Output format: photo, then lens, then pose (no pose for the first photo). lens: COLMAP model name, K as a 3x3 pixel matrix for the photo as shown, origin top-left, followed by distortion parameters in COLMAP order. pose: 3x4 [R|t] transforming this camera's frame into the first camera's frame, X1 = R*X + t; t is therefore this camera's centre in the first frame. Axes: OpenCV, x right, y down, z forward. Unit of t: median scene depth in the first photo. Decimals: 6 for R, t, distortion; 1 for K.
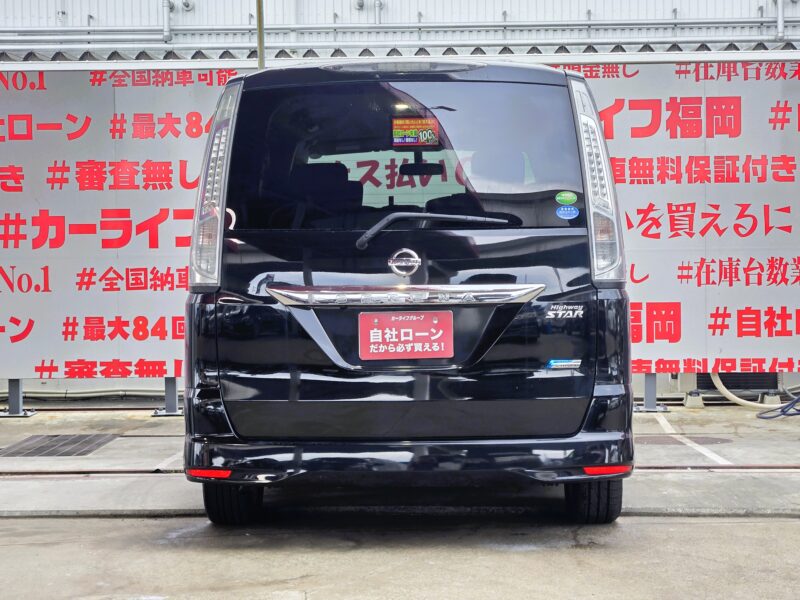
lens RADIAL K [[1723.7, 0, 400.0], [0, 1723.7, 300.0], [0, 0, 1]] dist [0.074906, 0.273421]
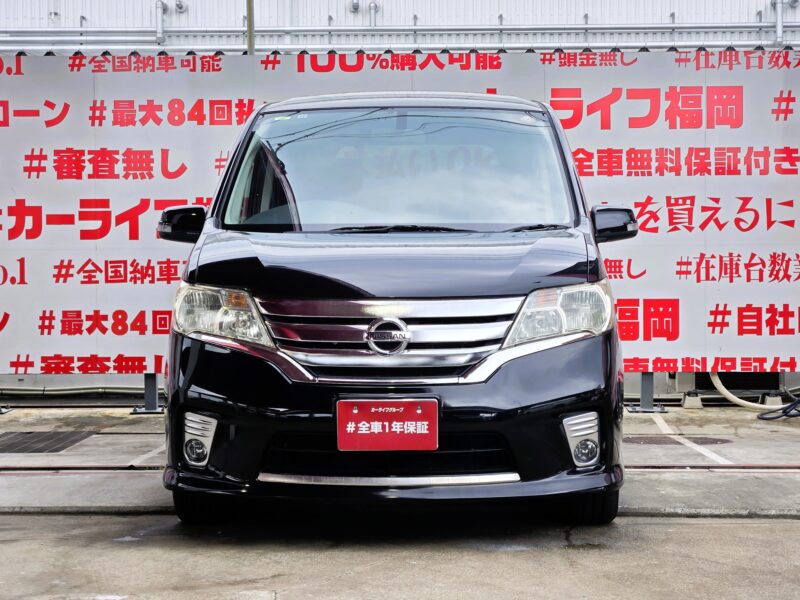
lens RADIAL K [[1663.6, 0, 399.4], [0, 1663.6, 315.0], [0, 0, 1]] dist [0.063552, 0.319787]
pose [[0.999980, 0.006058, -0.001810, 0.007919], [-0.006067, 0.999970, -0.004850, 0.015816], [0.001781, 0.004861, 0.999987, 0.068517]]
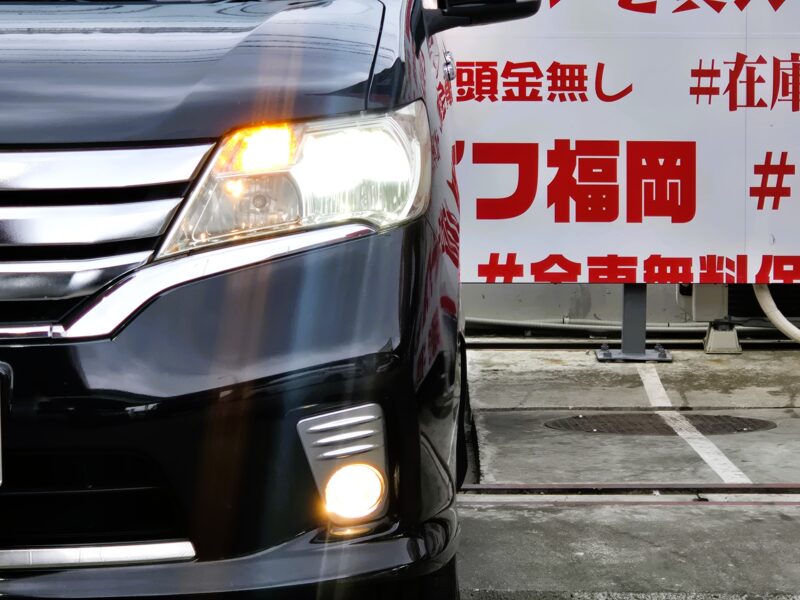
lens RADIAL K [[2457.6, 0, 400.0], [0, 2457.6, 300.0], [0, 0, 1]] dist [-0.411194, 1.114635]
pose [[0.999317, 0.011132, -0.035245, 0.102735], [-0.009149, 0.998393, 0.055925, 0.008329], [0.035811, -0.055564, 0.997813, 0.294215]]
